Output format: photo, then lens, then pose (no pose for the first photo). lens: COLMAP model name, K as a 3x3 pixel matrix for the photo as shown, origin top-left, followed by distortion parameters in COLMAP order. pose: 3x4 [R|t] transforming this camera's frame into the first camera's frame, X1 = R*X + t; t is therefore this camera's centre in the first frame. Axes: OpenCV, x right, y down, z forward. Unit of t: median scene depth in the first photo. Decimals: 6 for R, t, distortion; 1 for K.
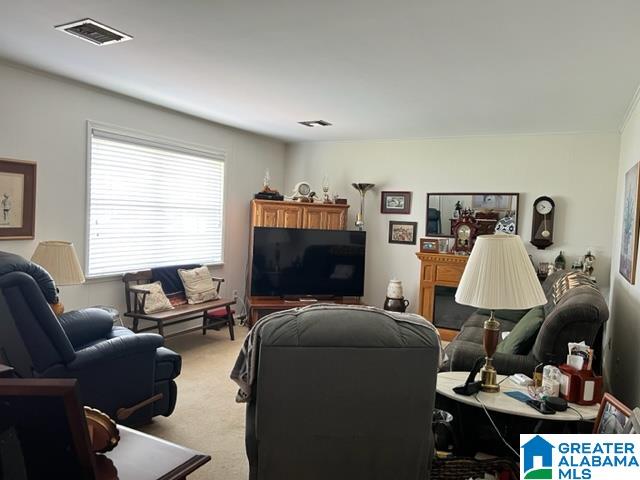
lens RADIAL K [[479.1, 0, 310.3], [0, 479.1, 238.0], [0, 0, 1]] dist [0.049732, -0.064051]
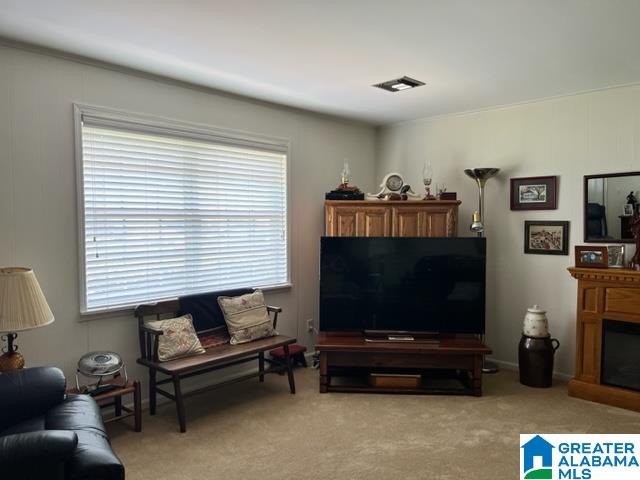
lens RADIAL K [[479.1, 0, 313.4], [0, 479.1, 246.1], [0, 0, 1]] dist [0.049732, -0.064051]
pose [[0.961778, -0.030924, -0.272079, 0.066043], [0.030339, 0.999519, -0.006355, -0.005014], [0.272145, -0.002142, 0.962254, 0.273032]]
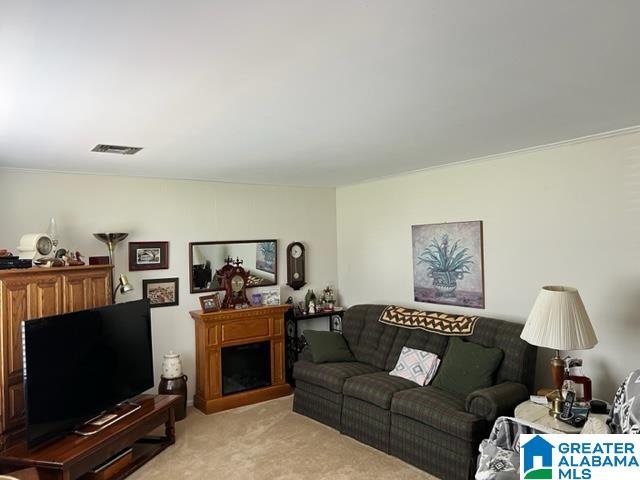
lens RADIAL K [[479.1, 0, 322.8], [0, 479.1, 240.7], [0, 0, 1]] dist [0.049732, -0.064051]
pose [[0.450863, -0.045205, 0.891448, -0.419031], [0.092539, 0.995702, 0.003689, -0.079665], [-0.887783, 0.080830, 0.453109, 0.410711]]
